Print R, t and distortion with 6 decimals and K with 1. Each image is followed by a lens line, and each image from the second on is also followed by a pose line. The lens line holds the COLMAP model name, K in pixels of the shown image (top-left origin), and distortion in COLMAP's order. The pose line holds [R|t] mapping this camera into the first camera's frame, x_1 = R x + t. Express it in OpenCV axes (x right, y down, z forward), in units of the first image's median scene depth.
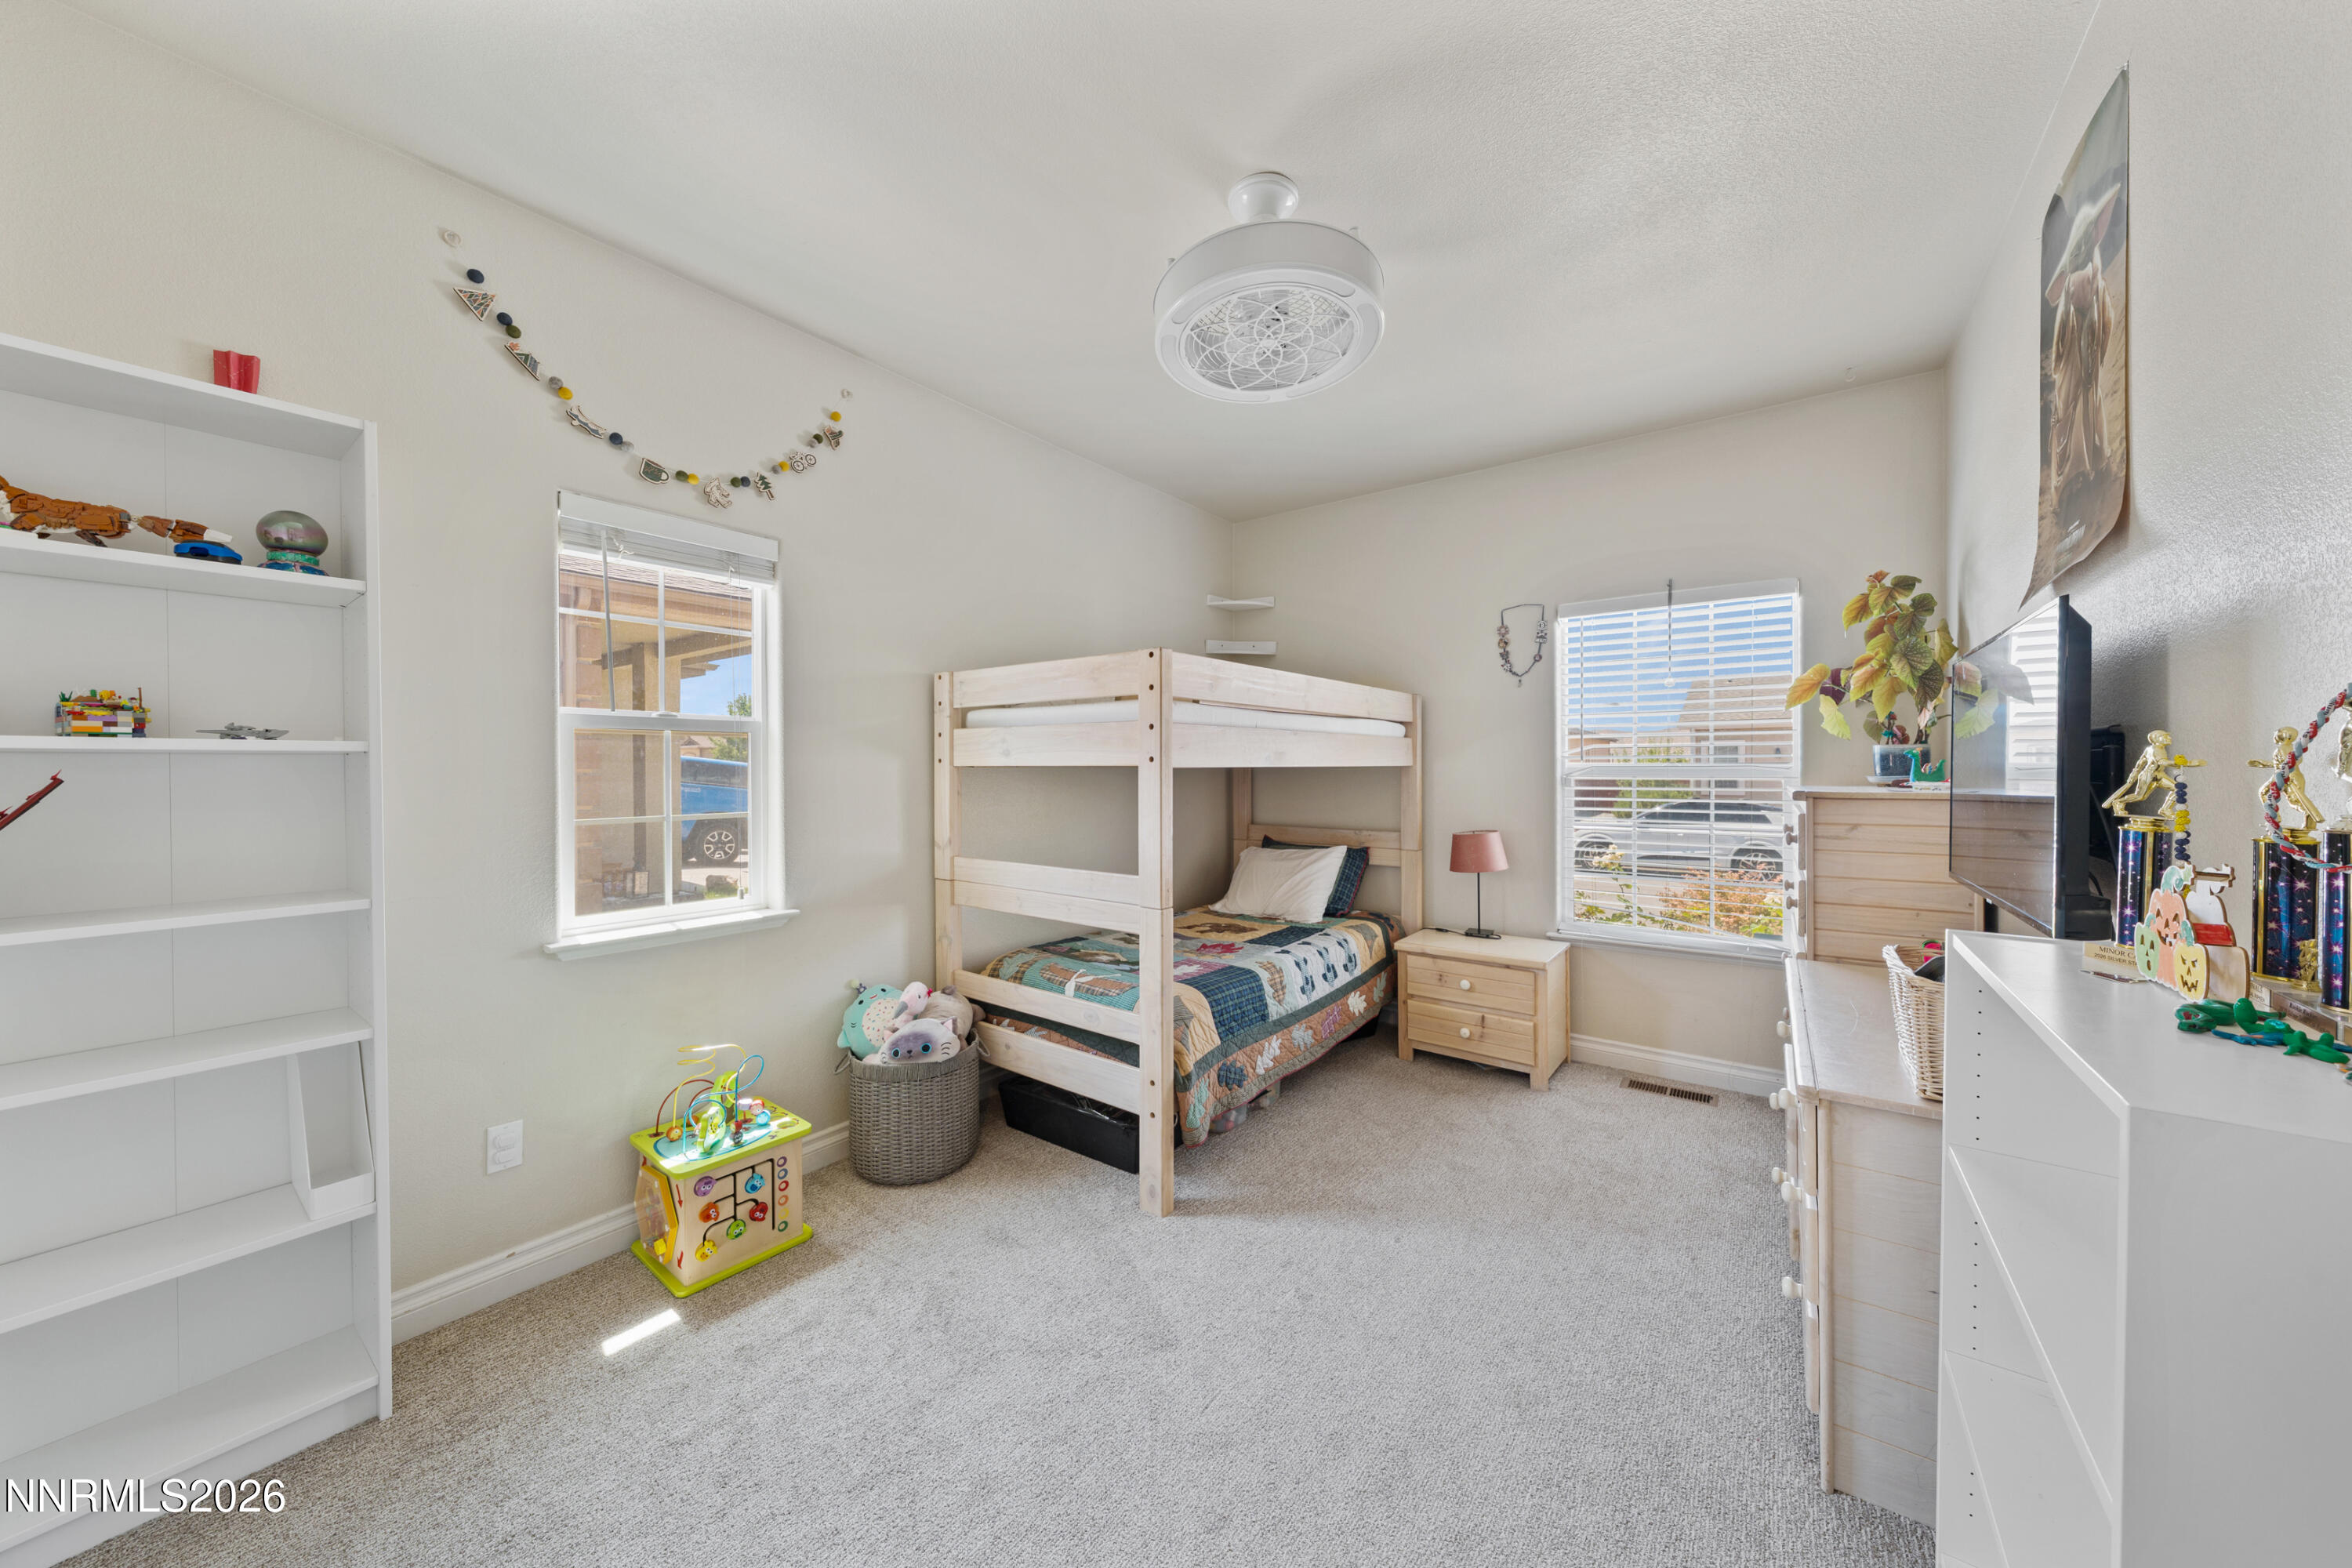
lens RADIAL K [[801.1, 0, 1184.7], [0, 801.1, 776.6], [0, 0, 1]] dist [-0.001508, -0.000195]
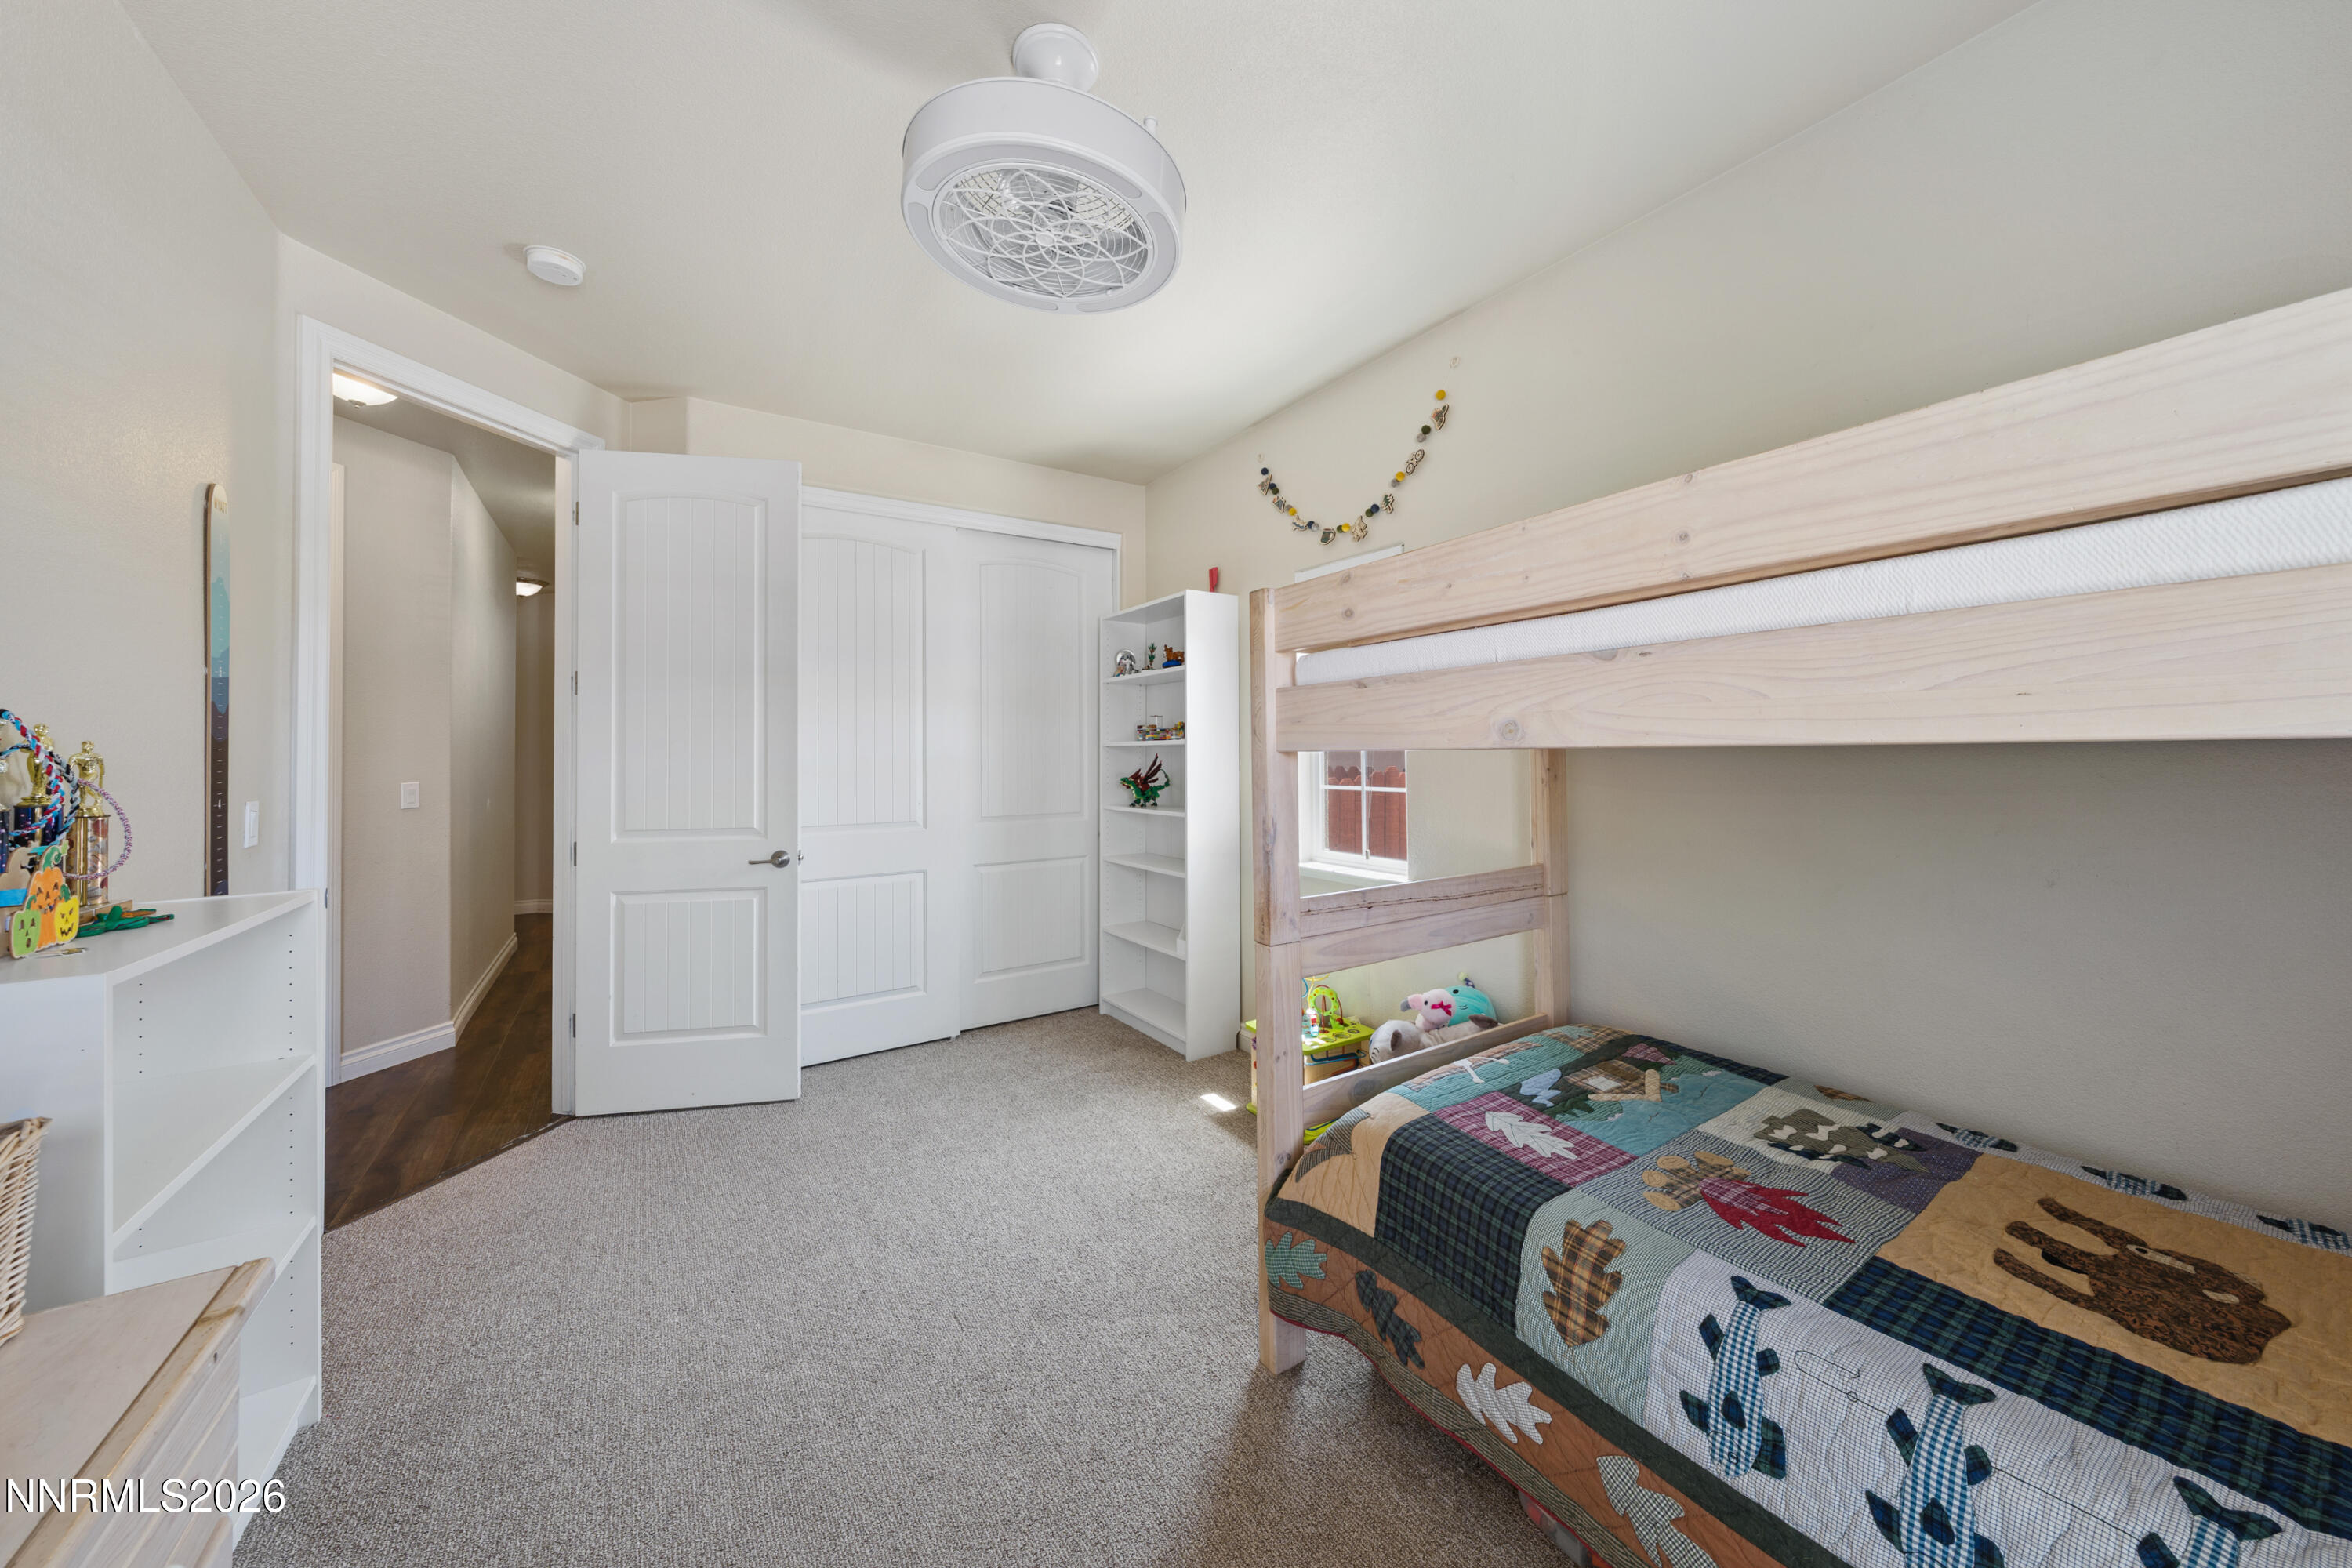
lens RADIAL K [[801.1, 0, 1186.2], [0, 801.1, 749.4], [0, 0, 1]] dist [-0.001508, -0.000195]
pose [[-0.326786, 0.004694, -0.945087, 1.010769], [0.003563, 0.999987, 0.003734, -0.027822], [0.945092, -0.002147, -0.326798, 1.715379]]
